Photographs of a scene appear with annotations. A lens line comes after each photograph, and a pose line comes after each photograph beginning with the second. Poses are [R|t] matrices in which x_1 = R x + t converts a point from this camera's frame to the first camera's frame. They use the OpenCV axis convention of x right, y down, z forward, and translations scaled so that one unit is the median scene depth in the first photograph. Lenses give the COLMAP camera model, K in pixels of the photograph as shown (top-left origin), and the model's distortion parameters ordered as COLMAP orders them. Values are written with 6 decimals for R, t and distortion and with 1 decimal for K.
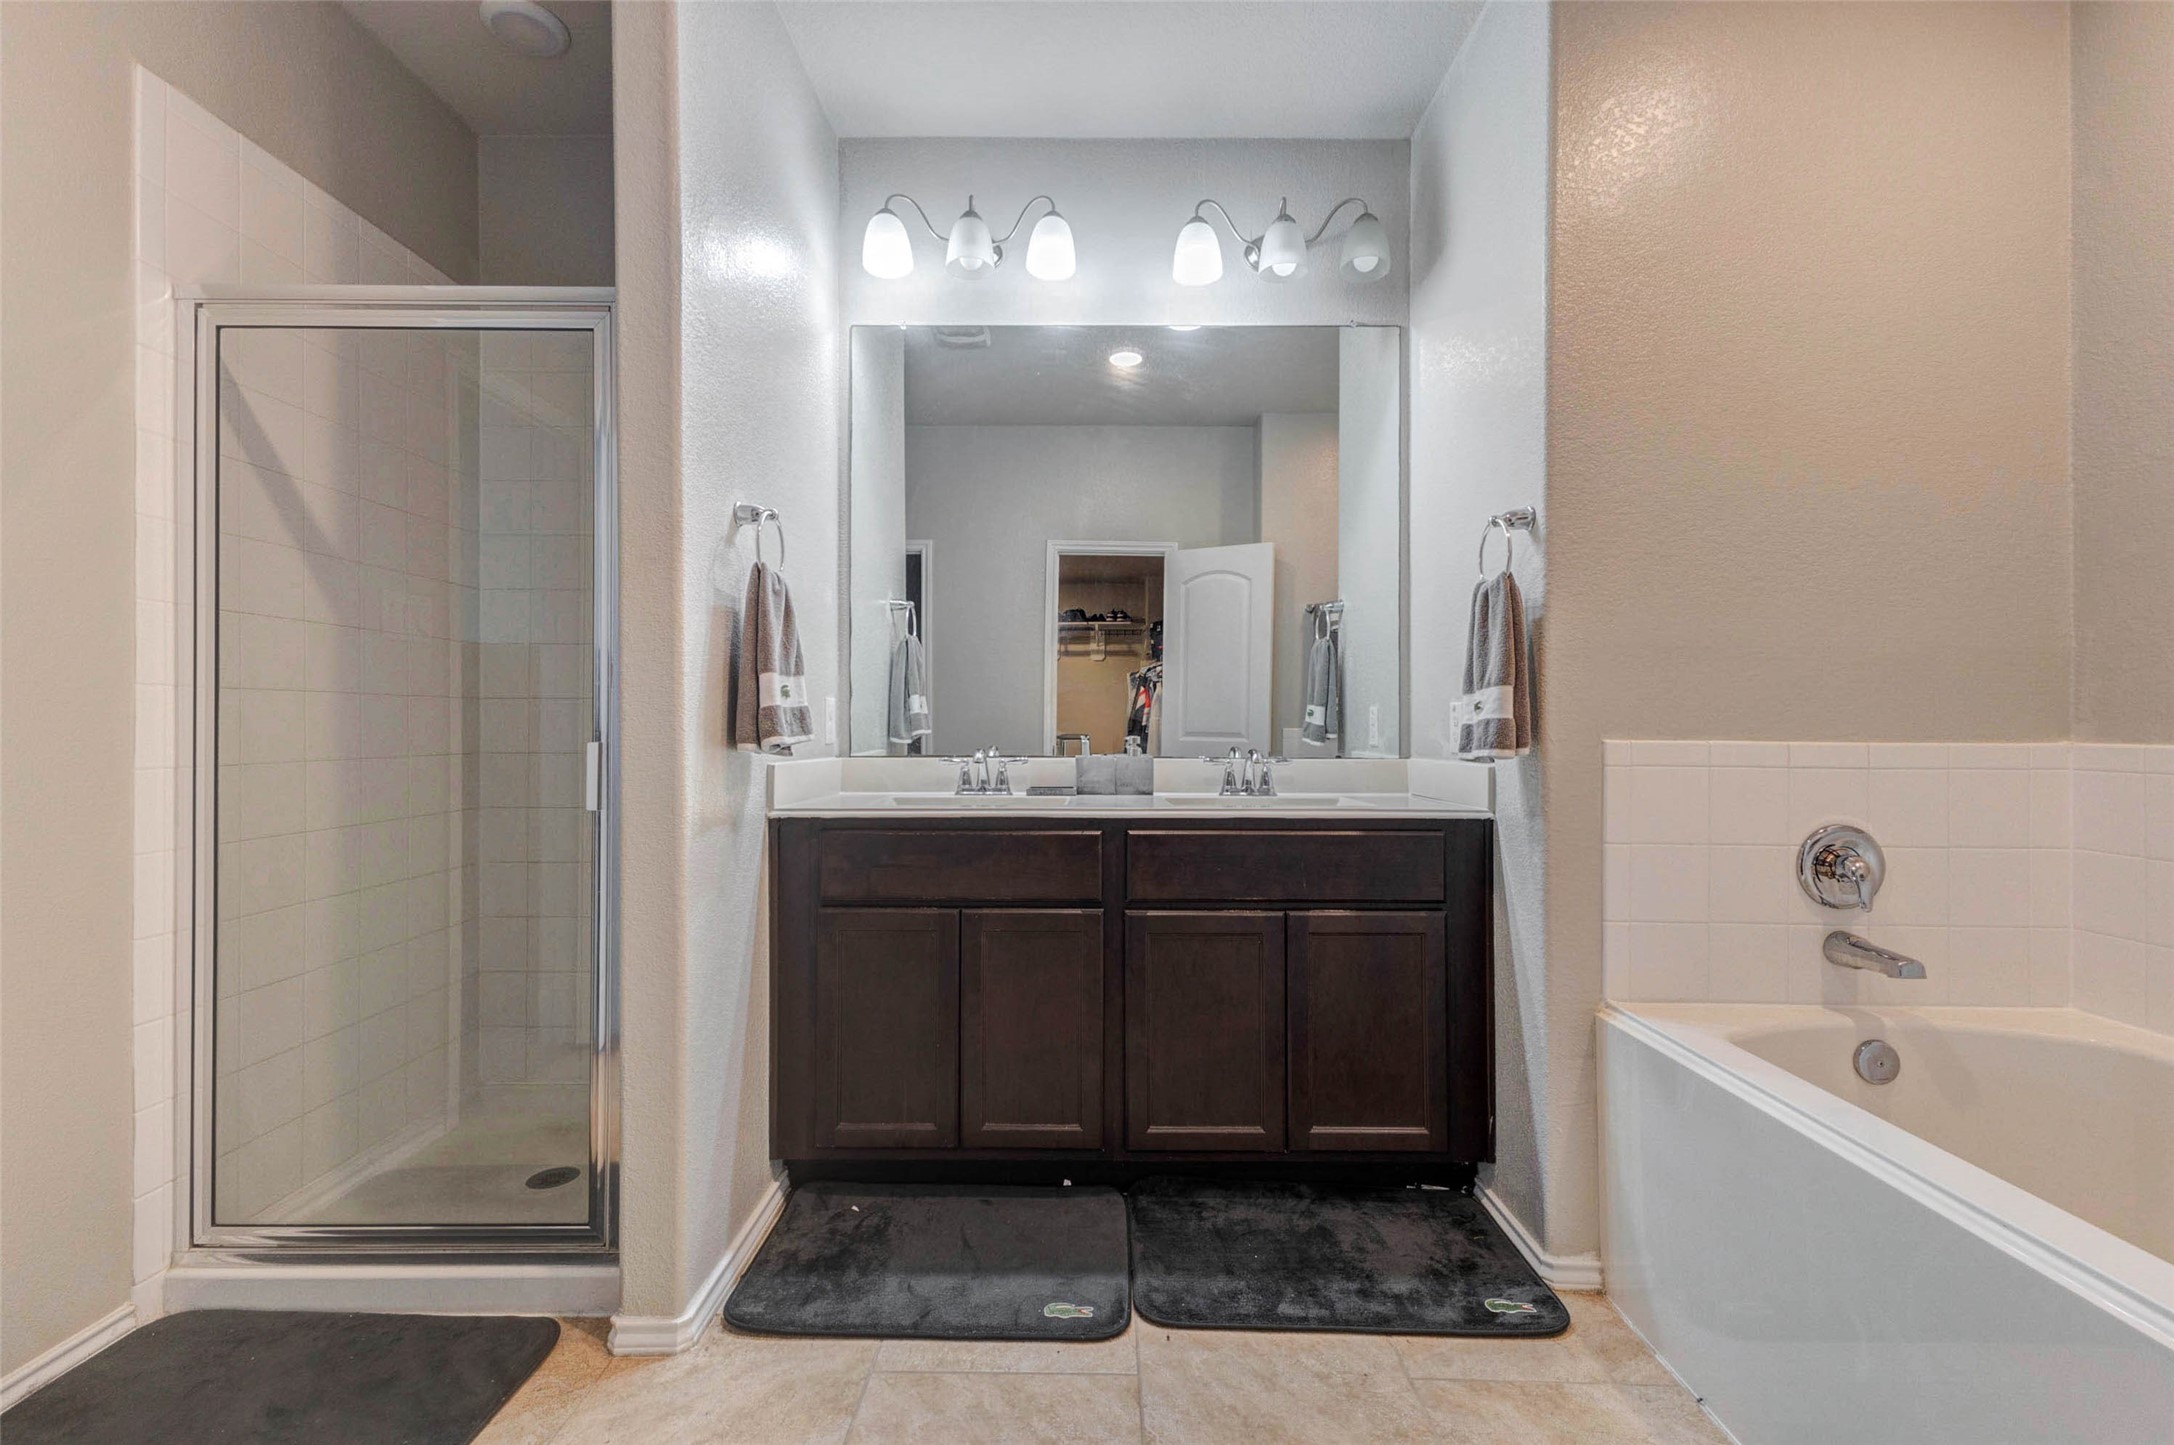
lens RADIAL K [[956.6, 0, 1075.8], [0, 956.6, 715.8], [0, 0, 1]] dist [0.011762, -0.000480]
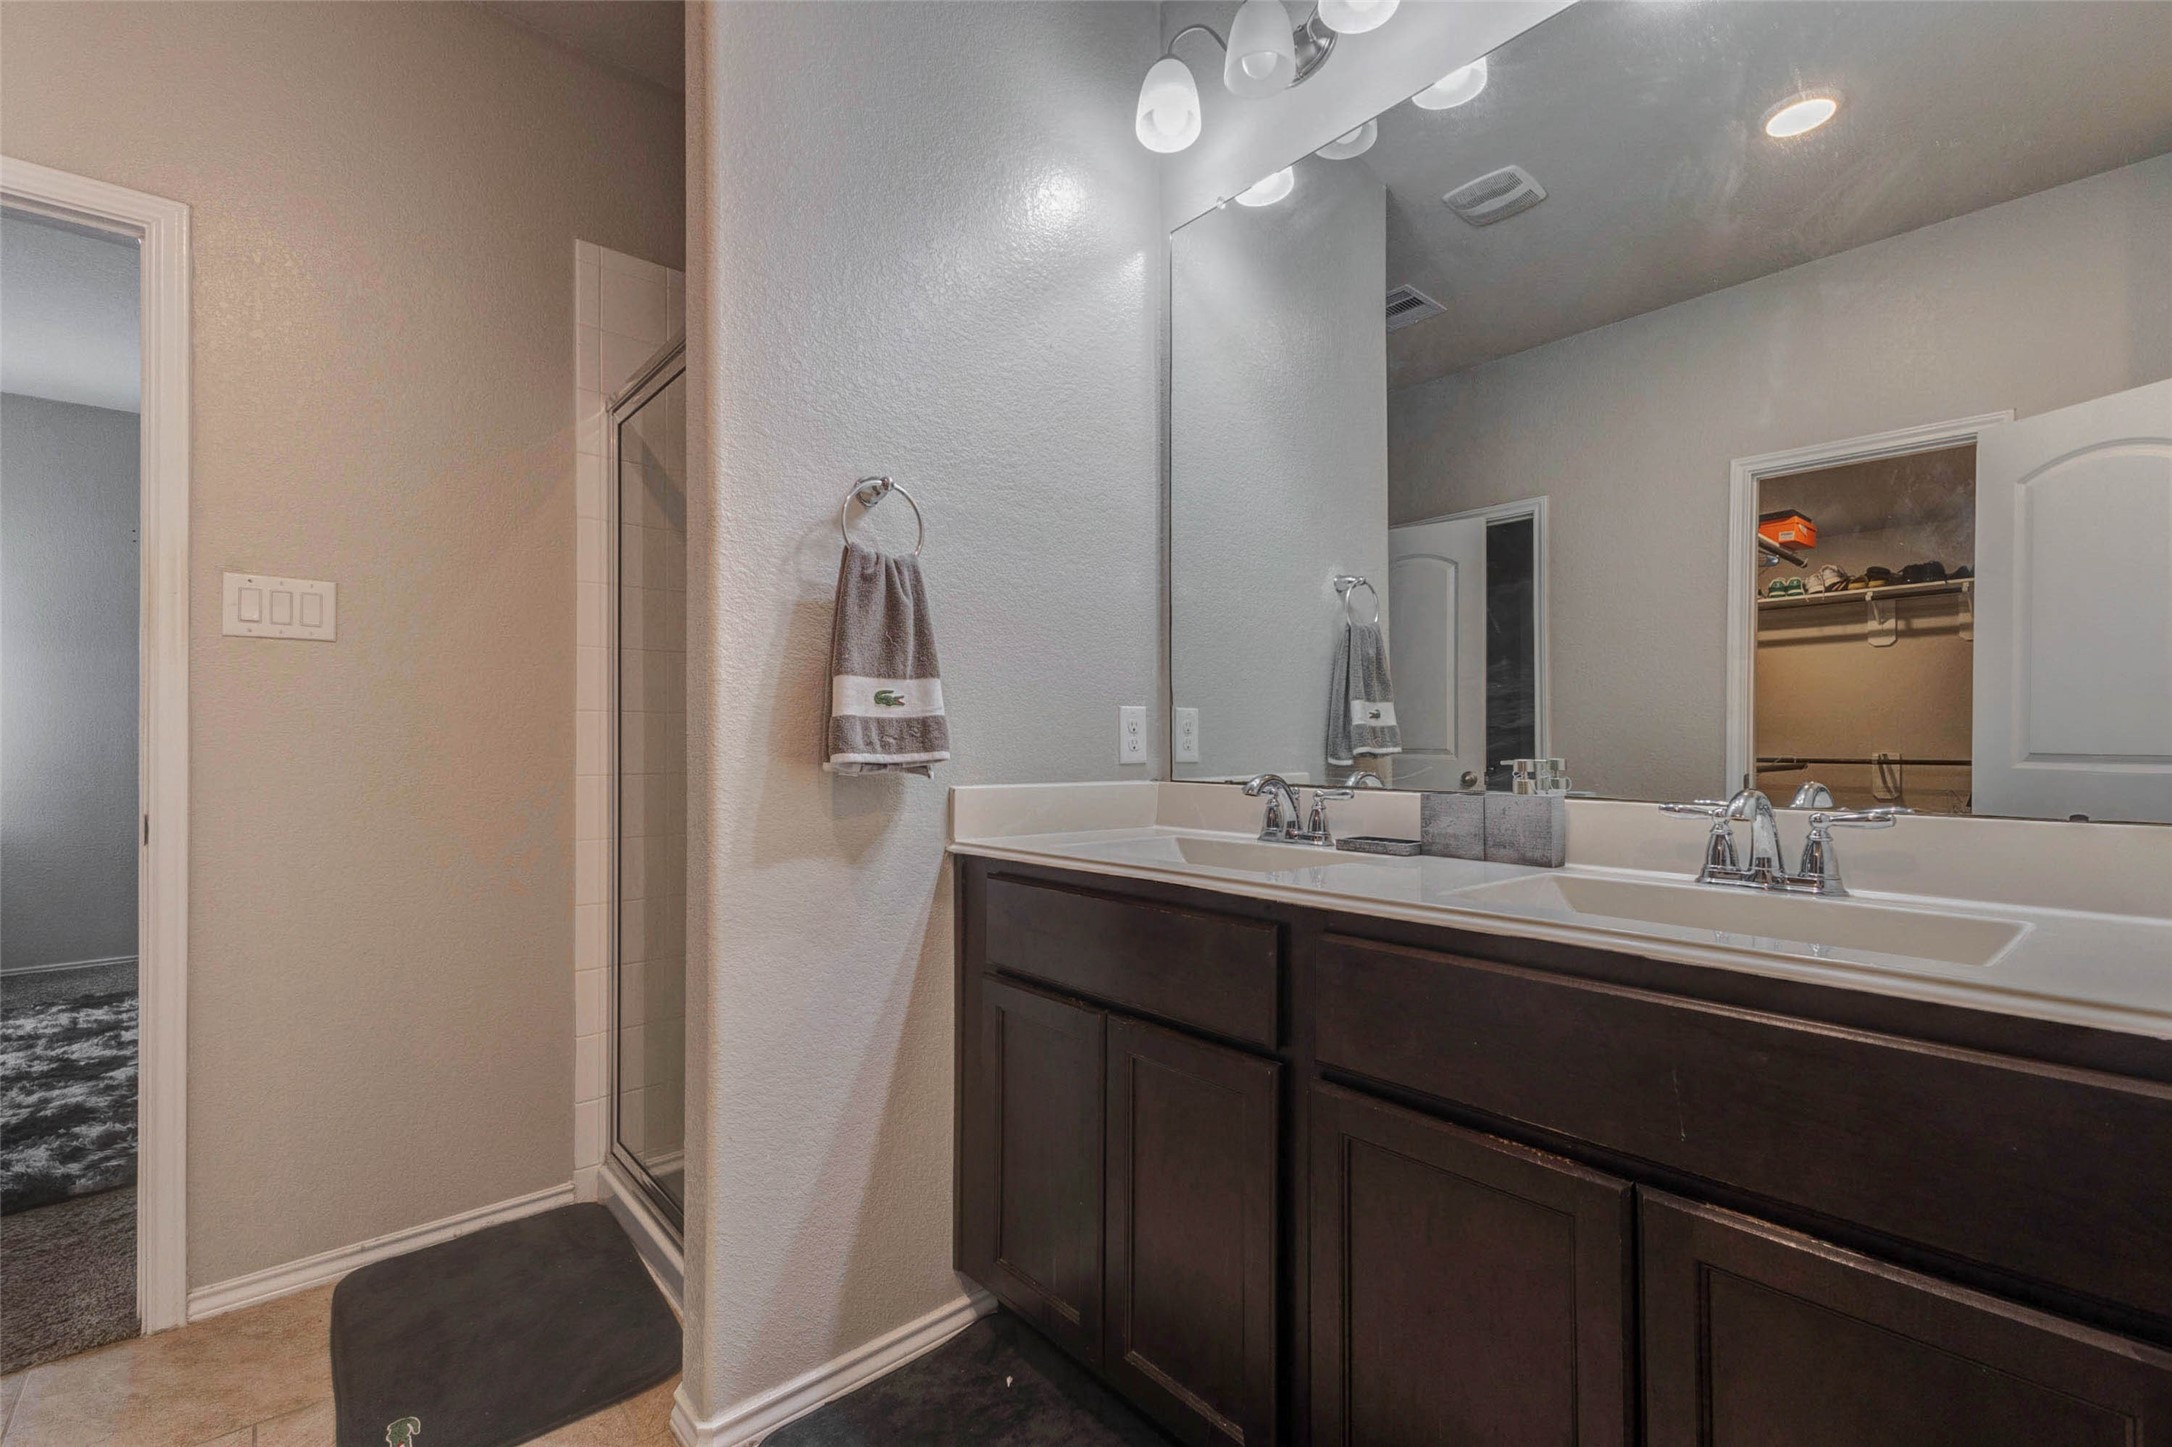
lens RADIAL K [[940.0, 0, 1075.7], [0, 940.0, 740.6], [0, 0, 1]] dist [0.013520, -0.000017]
pose [[0.665223, -0.005304, -0.746626, 0.361835], [0.008780, 0.999961, 0.000719, 0.010298], [0.746593, -0.007033, 0.665243, 0.545712]]
